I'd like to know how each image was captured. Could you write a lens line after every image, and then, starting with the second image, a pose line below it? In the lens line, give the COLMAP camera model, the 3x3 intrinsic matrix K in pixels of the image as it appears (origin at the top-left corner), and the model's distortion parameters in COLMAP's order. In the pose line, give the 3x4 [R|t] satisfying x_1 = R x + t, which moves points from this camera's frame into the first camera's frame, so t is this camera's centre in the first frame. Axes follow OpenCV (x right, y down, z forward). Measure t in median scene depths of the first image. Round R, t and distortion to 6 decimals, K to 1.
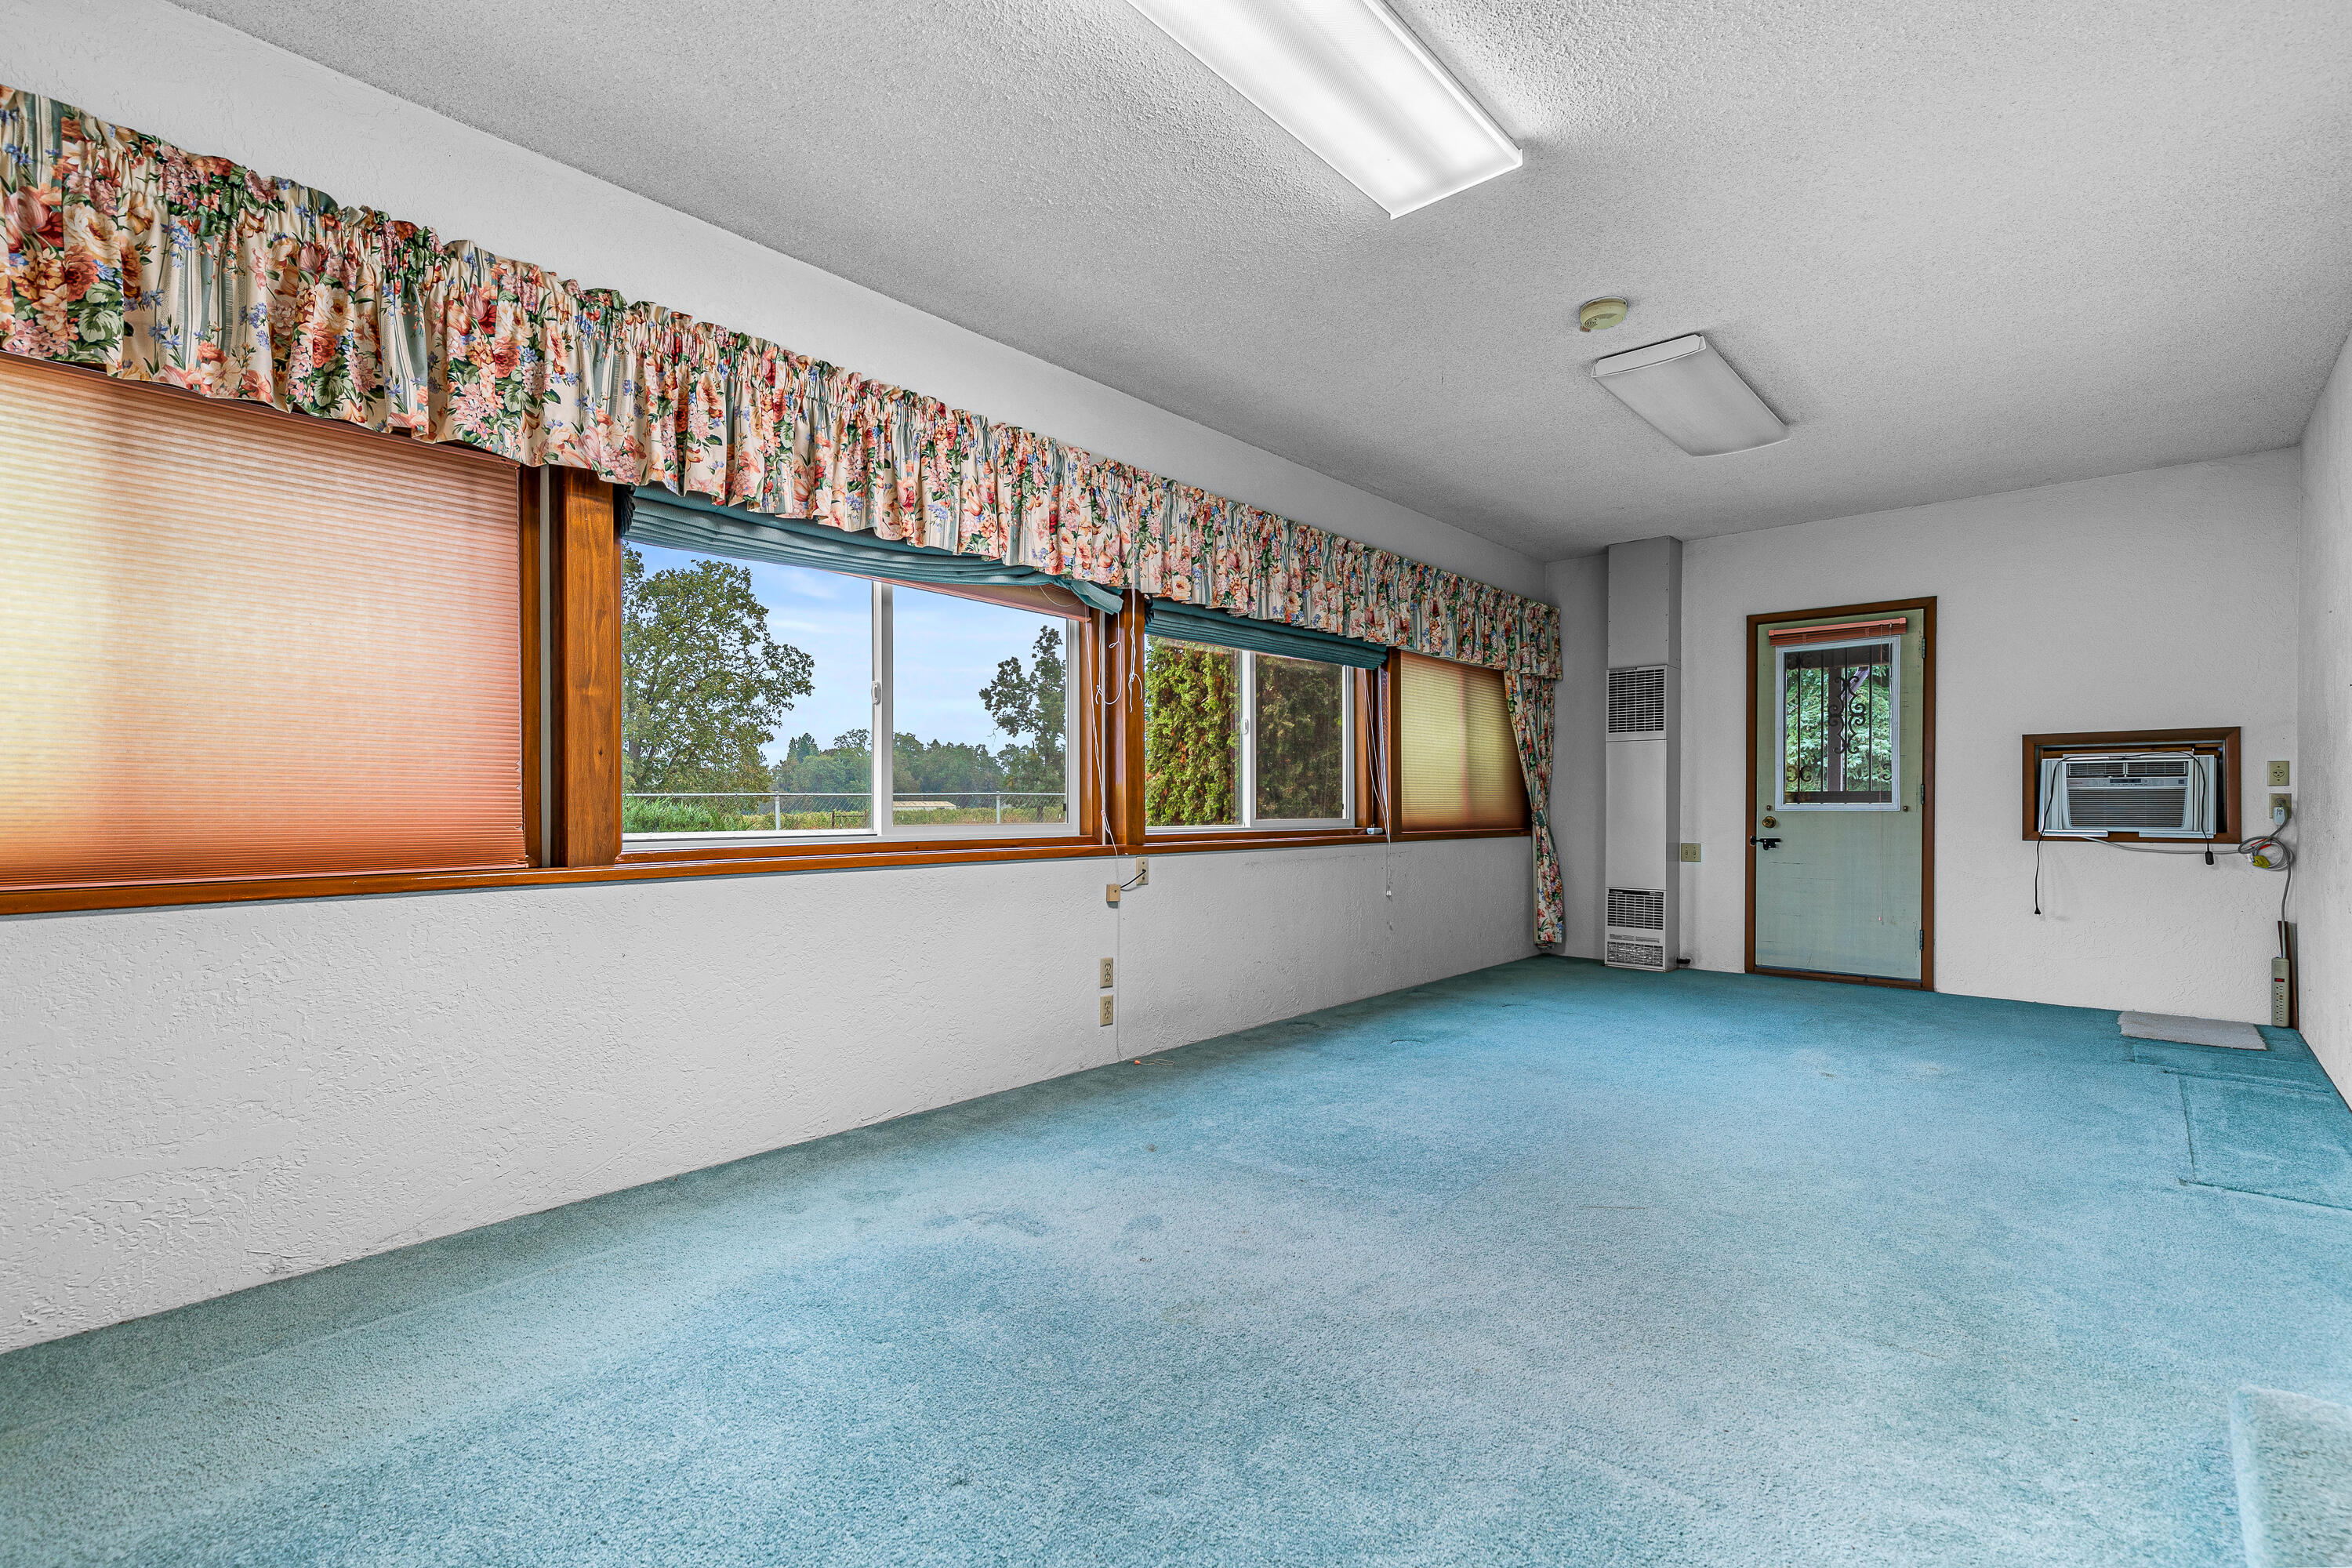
lens RADIAL K [[1071.3, 0, 1170.3], [0, 1071.3, 788.6], [0, 0, 1]] dist [-0.001343, -0.000139]
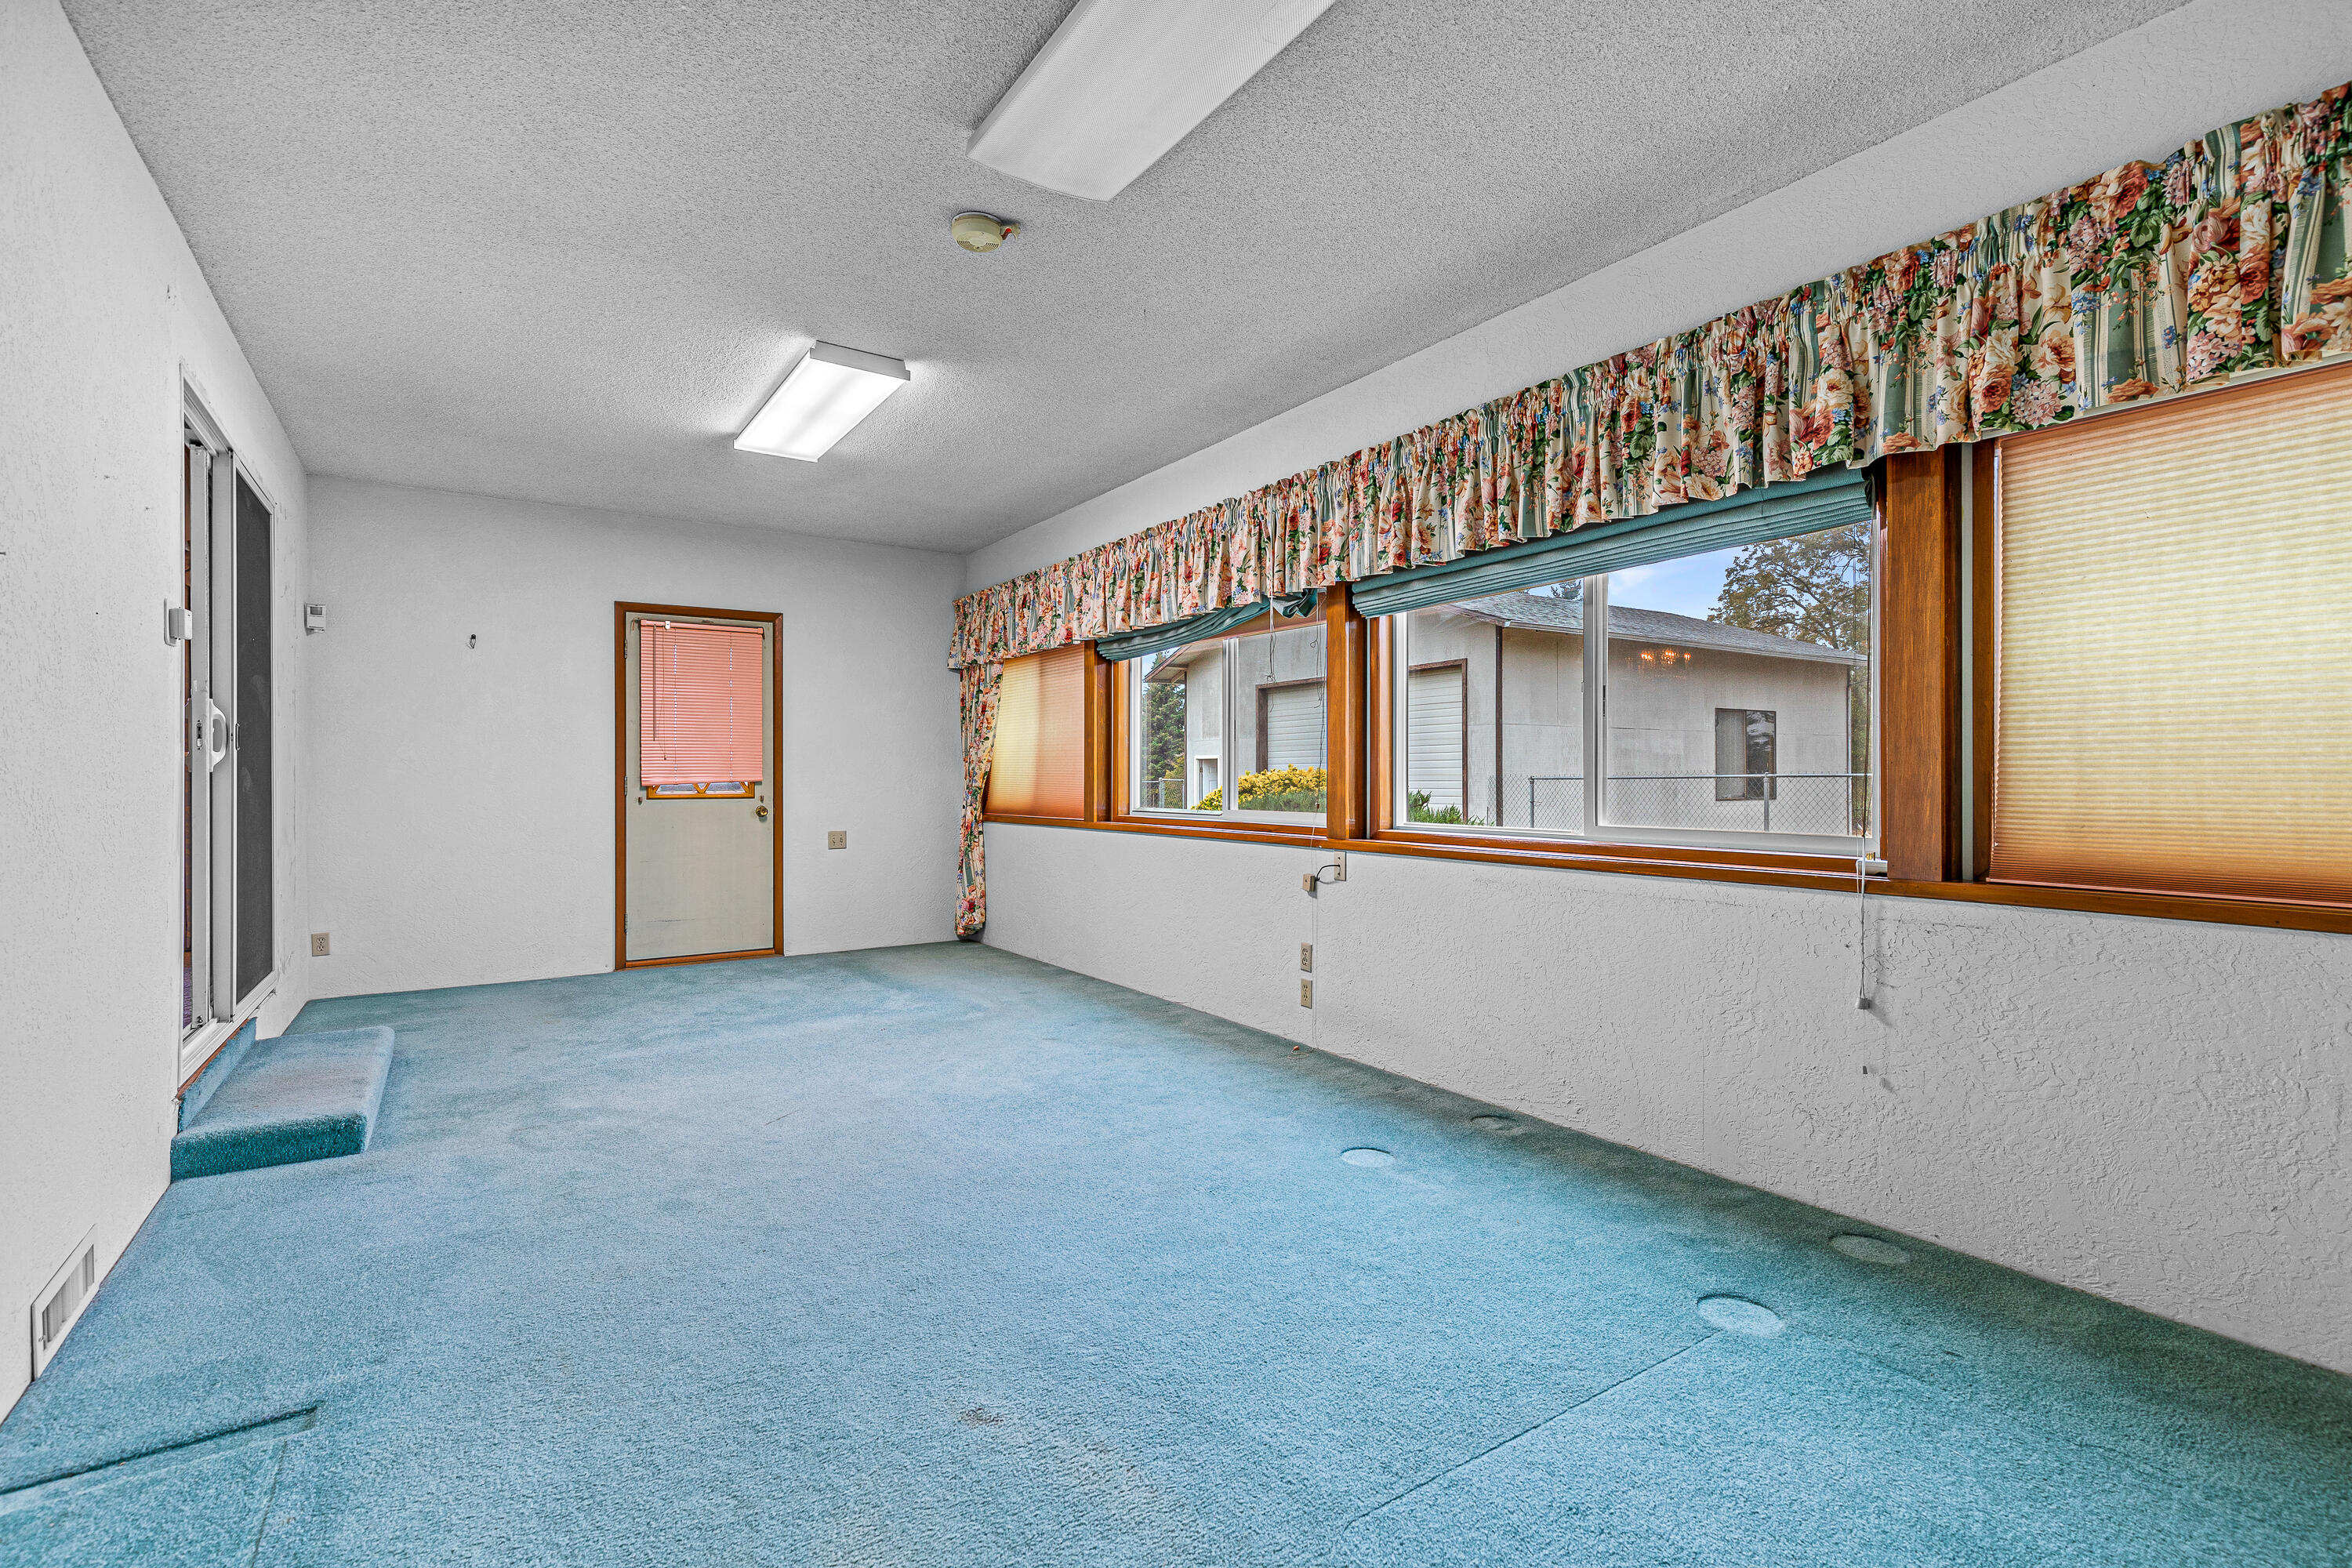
lens RADIAL K [[1071.3, 0, 1170.7], [0, 1071.3, 793.8], [0, 0, 1]] dist [-0.001343, -0.000139]
pose [[-0.250631, -0.008621, -0.968044, 0.994092], [-0.009406, 0.999935, -0.006469, 0.019851], [0.968037, 0.007485, -0.250696, 1.132721]]
